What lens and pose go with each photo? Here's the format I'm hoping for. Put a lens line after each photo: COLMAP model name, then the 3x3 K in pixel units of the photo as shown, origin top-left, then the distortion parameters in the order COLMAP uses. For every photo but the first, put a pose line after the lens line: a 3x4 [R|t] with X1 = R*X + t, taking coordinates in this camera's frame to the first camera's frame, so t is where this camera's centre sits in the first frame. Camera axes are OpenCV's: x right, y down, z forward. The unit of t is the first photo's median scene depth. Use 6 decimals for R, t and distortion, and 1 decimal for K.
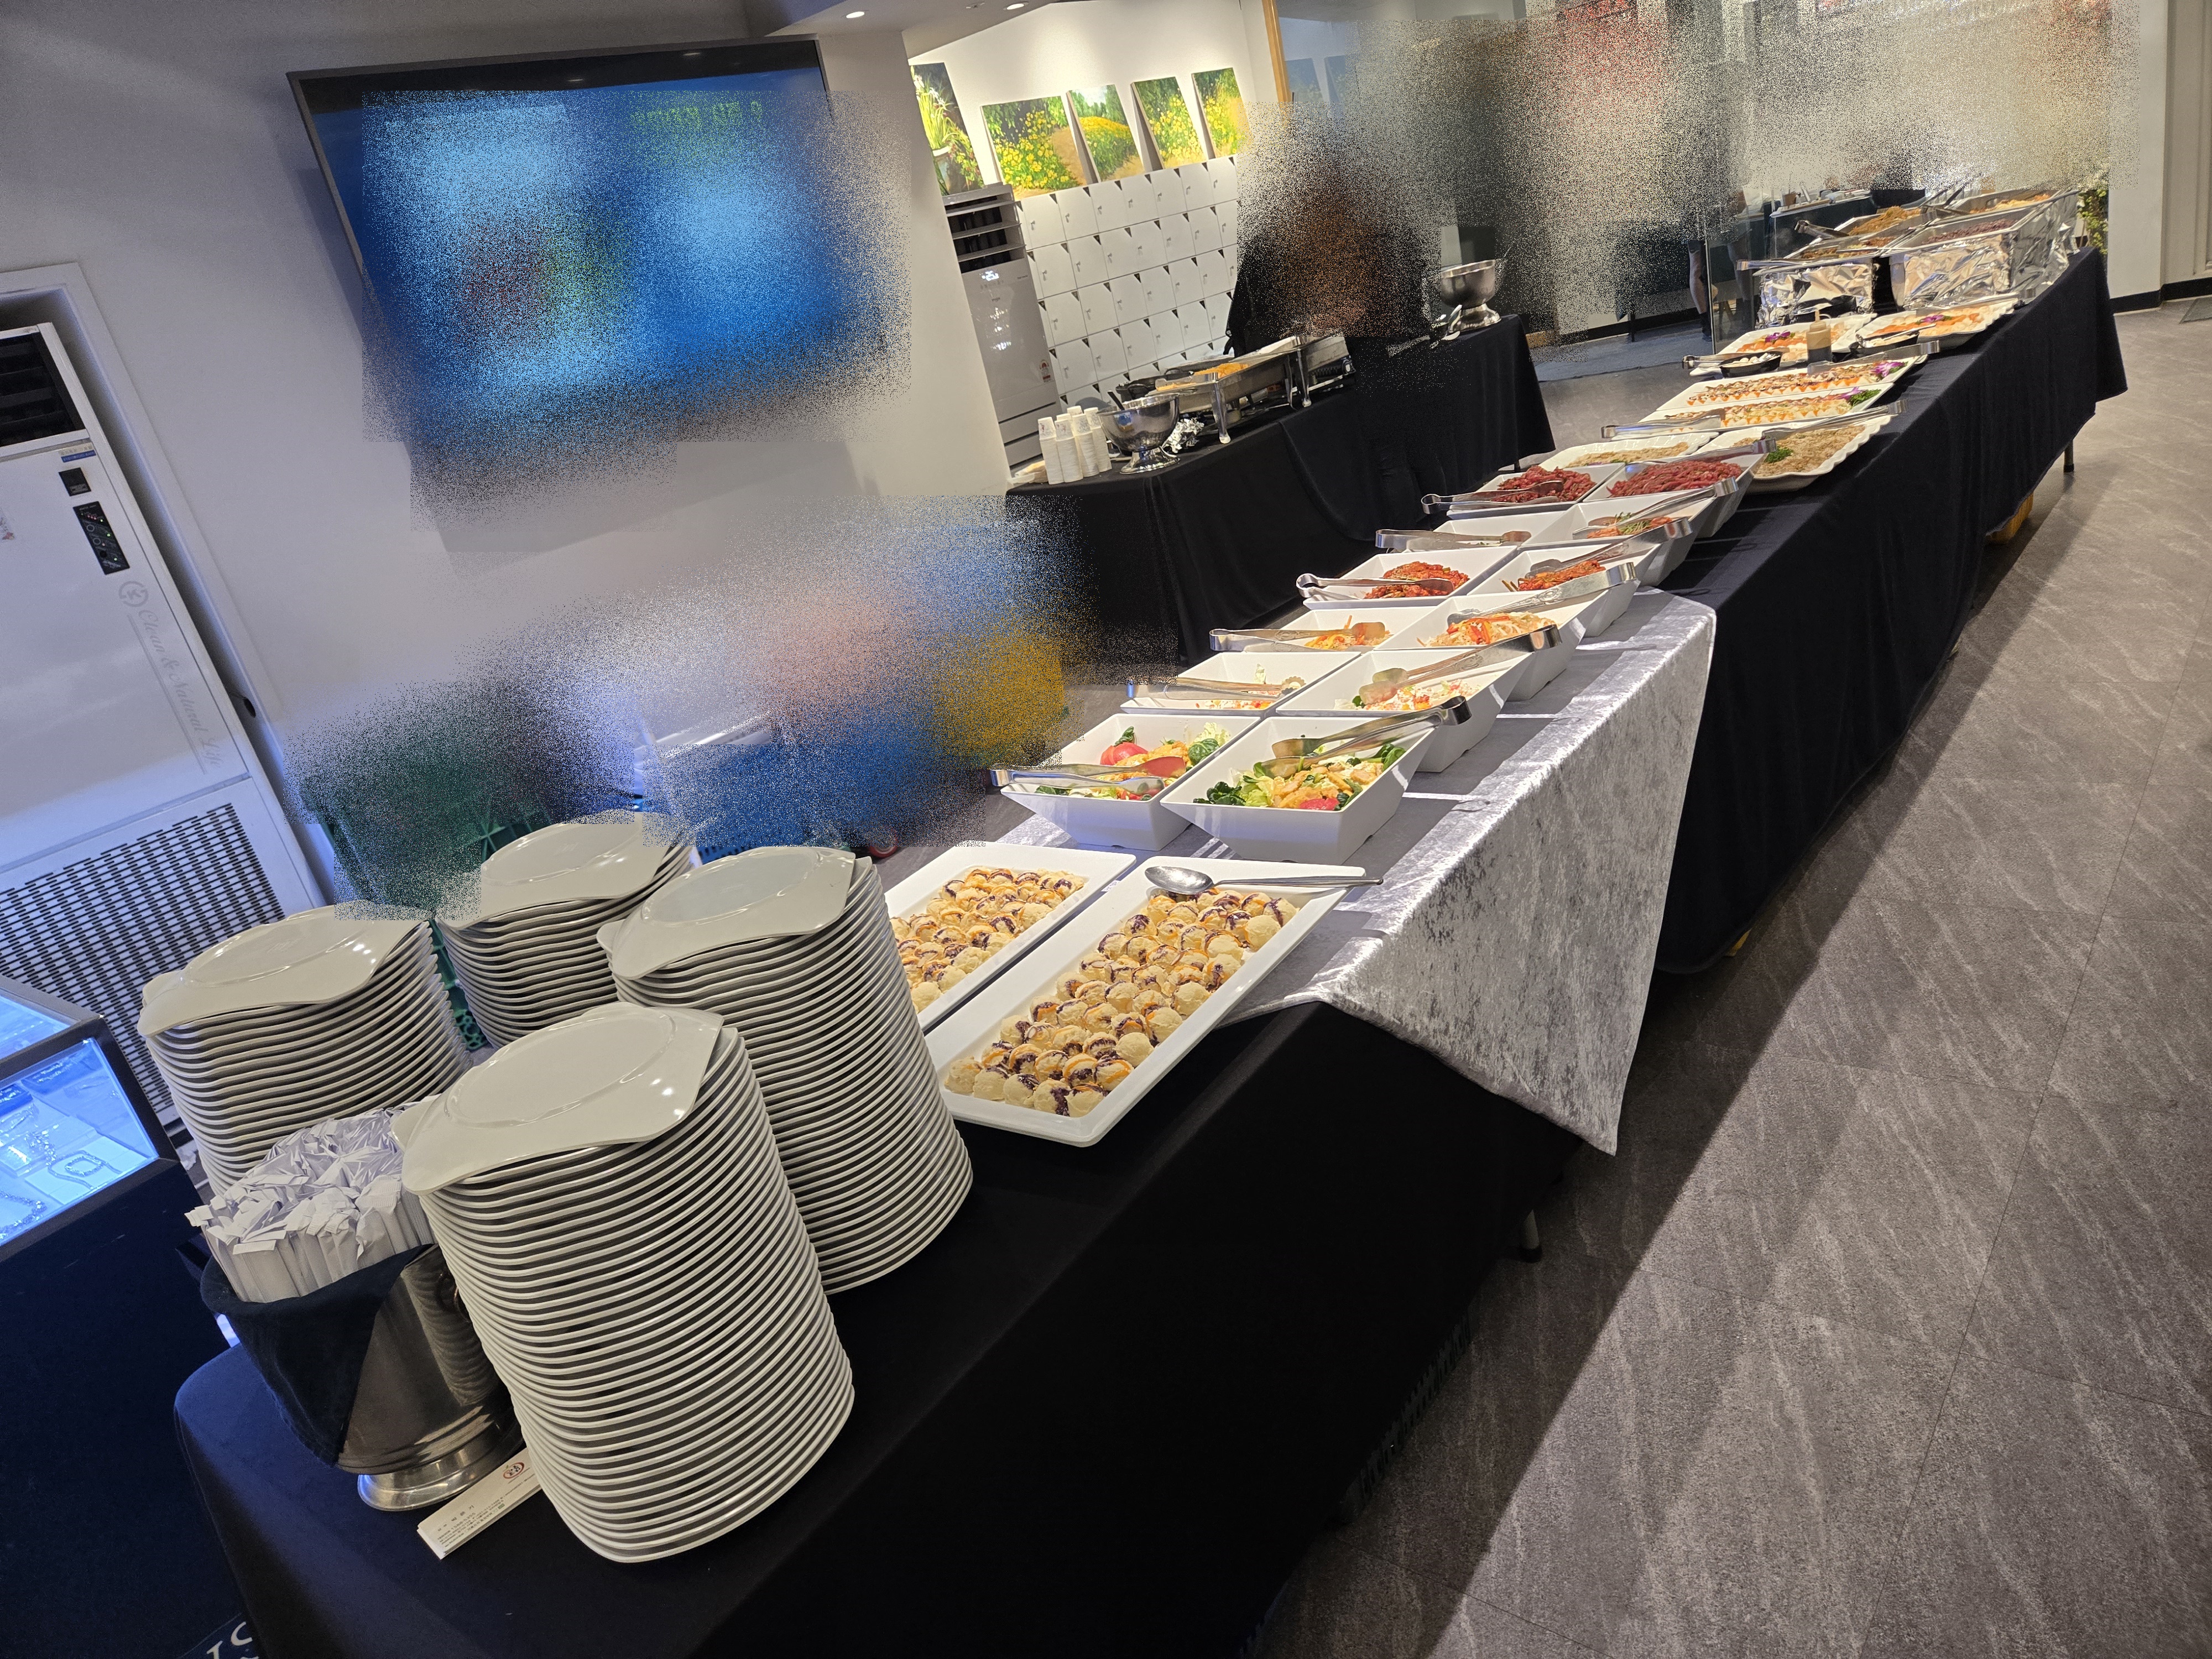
lens RADIAL K [[1484.5, 0, 1106.0], [0, 1484.5, 829.5], [0, 0, 1]] dist [0.082219, -0.054625]
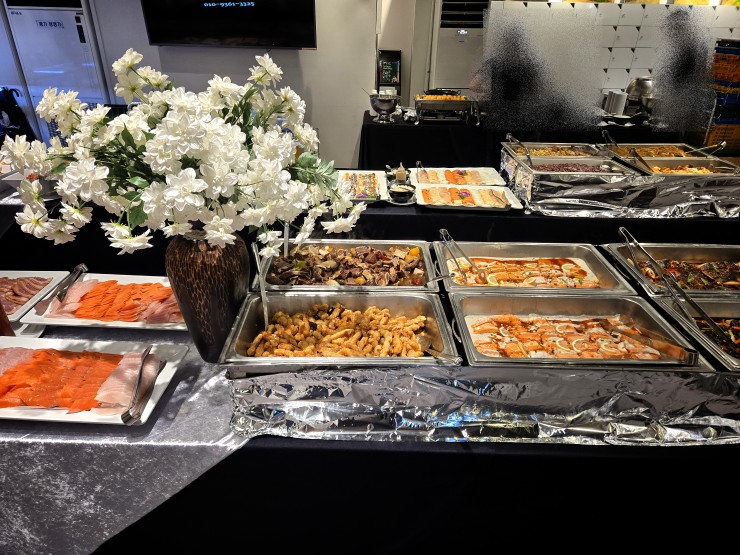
lens RADIAL K [[496.6, 0, 370.0], [0, 496.6, 277.5], [0, 0, 1]] dist [0.082219, -0.054625]
pose [[0.591838, 0.565522, -0.574381, 0.679019], [-0.432872, 0.824097, 0.365358, -0.319450], [0.679963, 0.032401, 0.732530, 0.313623]]
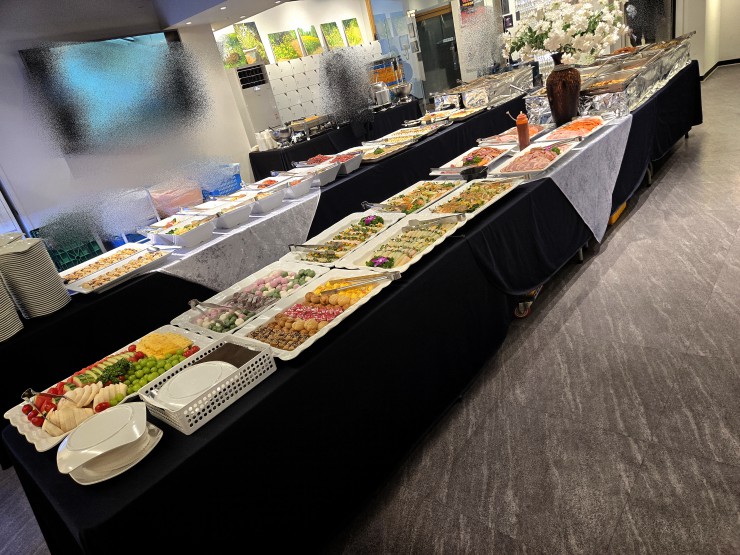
lens RADIAL K [[496.6, 0, 370.0], [0, 496.6, 277.5], [0, 0, 1]] dist [0.082219, -0.054625]
pose [[0.999495, 0.007401, -0.030914, 0.264692], [-0.006054, 0.999037, 0.043449, 0.016130], [0.031206, -0.043240, 0.998577, -0.200981]]
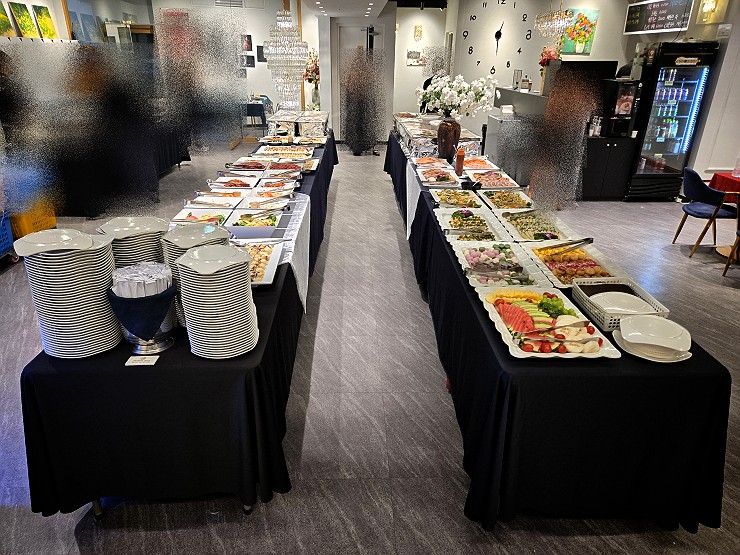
lens RADIAL K [[496.6, 0, 370.0], [0, 496.6, 277.5], [0, 0, 1]] dist [0.082219, -0.054625]
pose [[0.743838, -0.035299, 0.667427, -0.203277], [0.060774, 0.998040, -0.014947, 0.057873], [-0.665591, 0.051680, 0.744525, -0.091421]]
